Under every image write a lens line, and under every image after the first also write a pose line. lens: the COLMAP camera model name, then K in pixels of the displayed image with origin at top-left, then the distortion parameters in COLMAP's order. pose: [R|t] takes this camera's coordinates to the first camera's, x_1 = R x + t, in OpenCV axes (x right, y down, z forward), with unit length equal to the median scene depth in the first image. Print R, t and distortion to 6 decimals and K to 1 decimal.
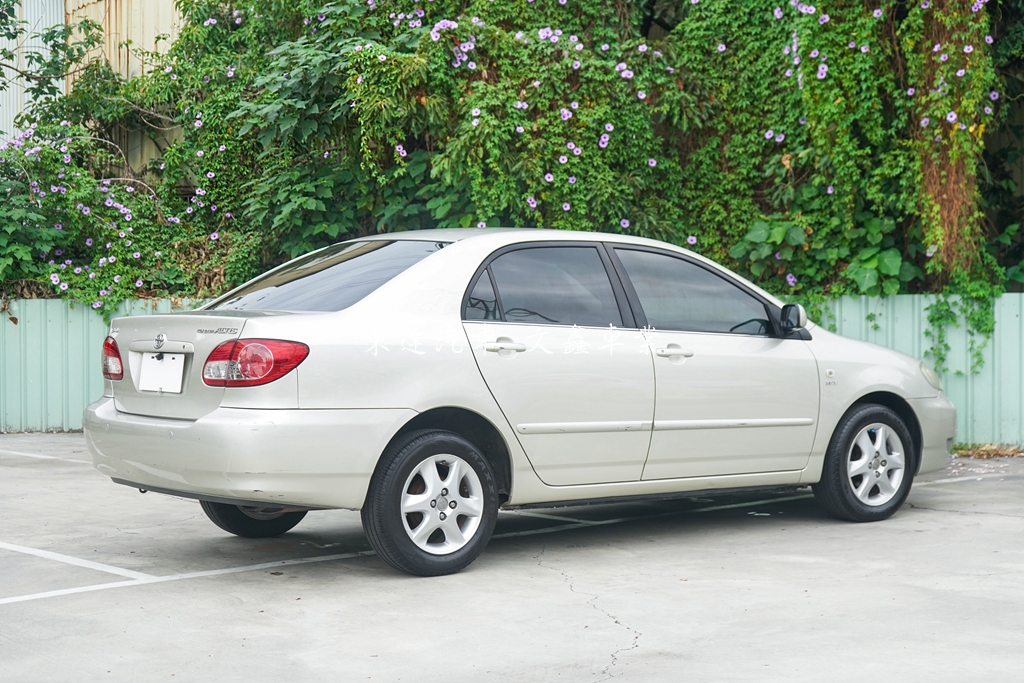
lens RADIAL K [[1622.9, 0, 533.1], [0, 1622.9, 355.0], [0, 0, 1]] dist [-0.027331, 0.000000]
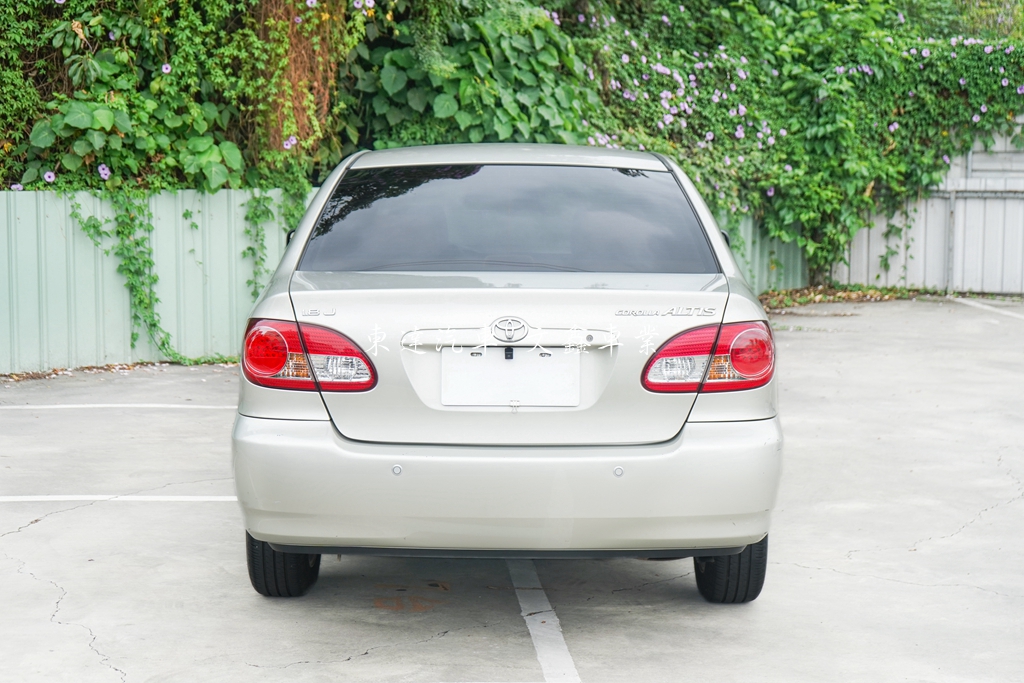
lens RADIAL K [[1622.9, 0, 509.9], [0, 1622.9, 342.9], [0, 0, 1]] dist [-0.027331, 0.000000]
pose [[0.636550, -0.078821, 0.767197, -0.378156], [0.014172, 0.995791, 0.090548, -0.032276], [-0.771105, -0.046765, 0.634988, 0.304439]]
